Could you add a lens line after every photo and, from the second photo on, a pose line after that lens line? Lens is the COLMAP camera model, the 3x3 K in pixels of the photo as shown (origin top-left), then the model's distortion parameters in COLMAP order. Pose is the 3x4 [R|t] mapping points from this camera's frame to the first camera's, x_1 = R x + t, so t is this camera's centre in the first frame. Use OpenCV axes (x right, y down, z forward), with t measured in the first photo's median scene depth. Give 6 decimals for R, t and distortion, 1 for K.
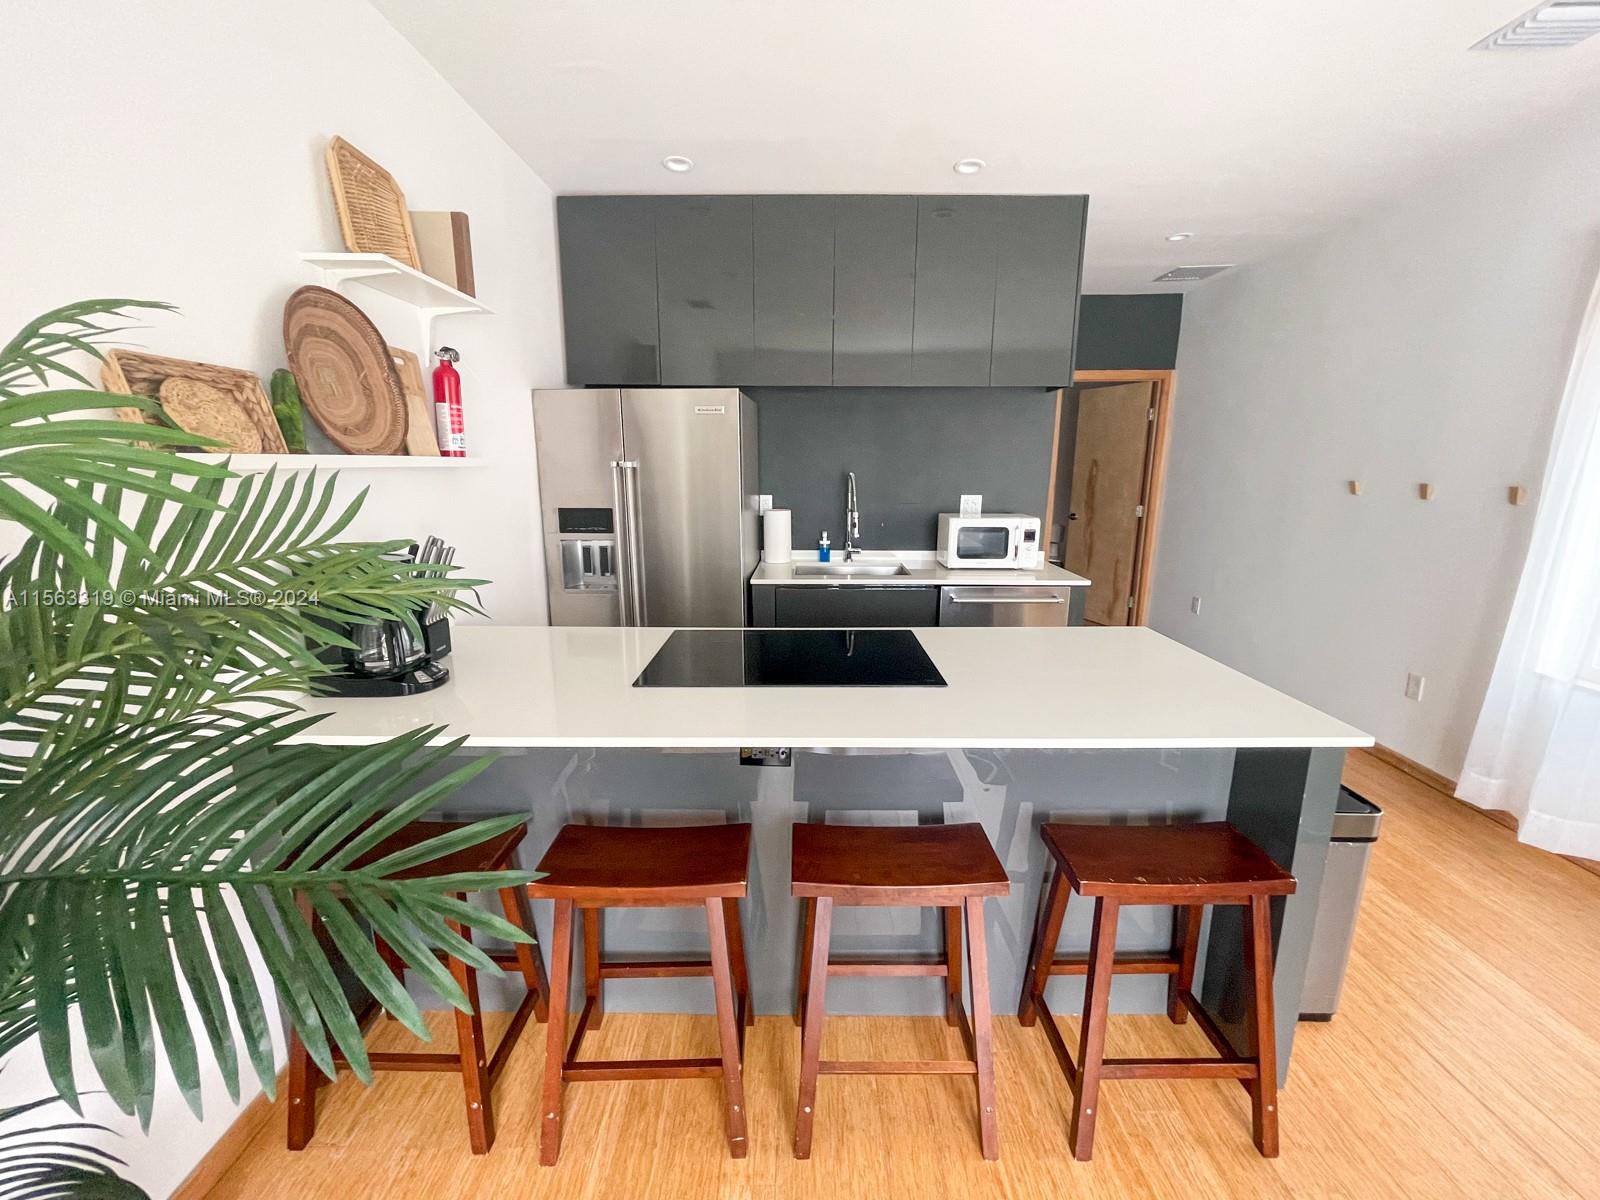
lens RADIAL K [[657.3, 0, 800.0], [0, 657.3, 600.0], [0, 0, 1]] dist [-0.000553, 0.004797]
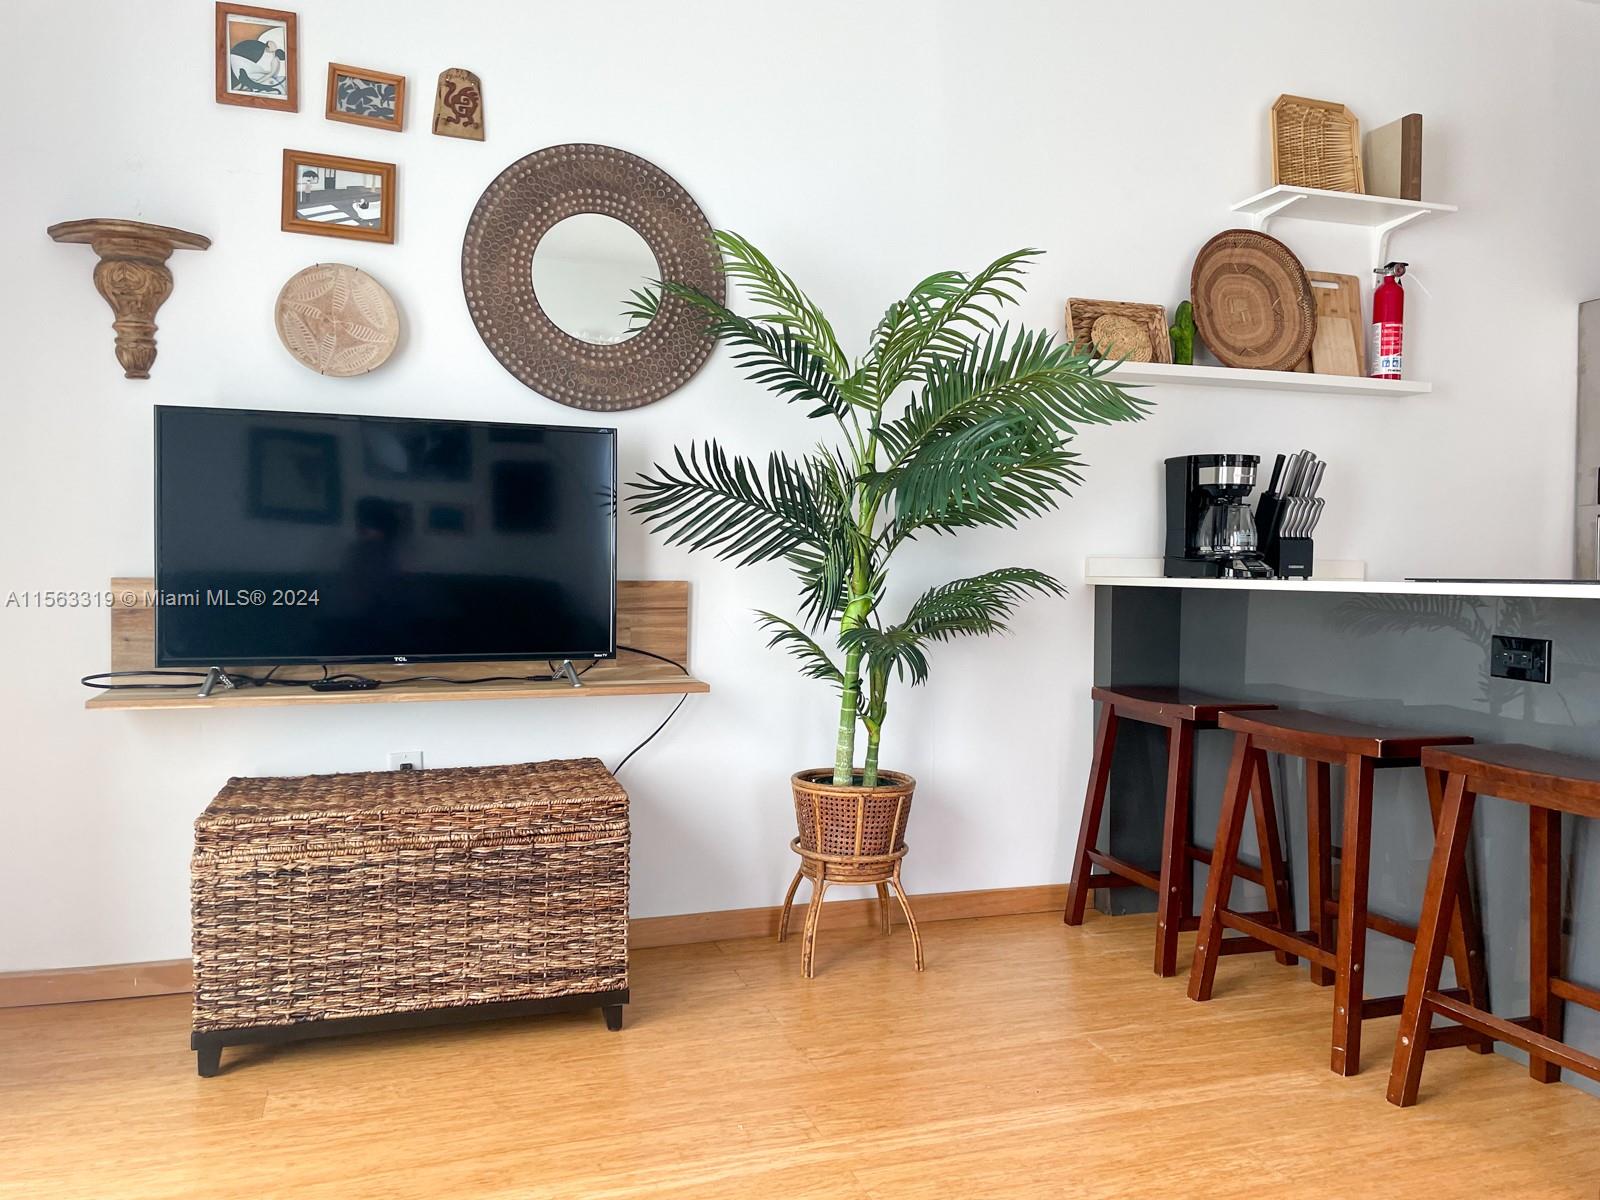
lens RADIAL K [[1258.9, 0, 800.0], [0, 1258.9, 600.0], [0, 0, 1]] dist [0.014607, 0.004951]
pose [[0.329645, 0.020043, -0.943892, 0.999262], [-0.198945, 0.978800, -0.048696, 0.373772], [0.922906, 0.203835, 0.326644, -0.259851]]
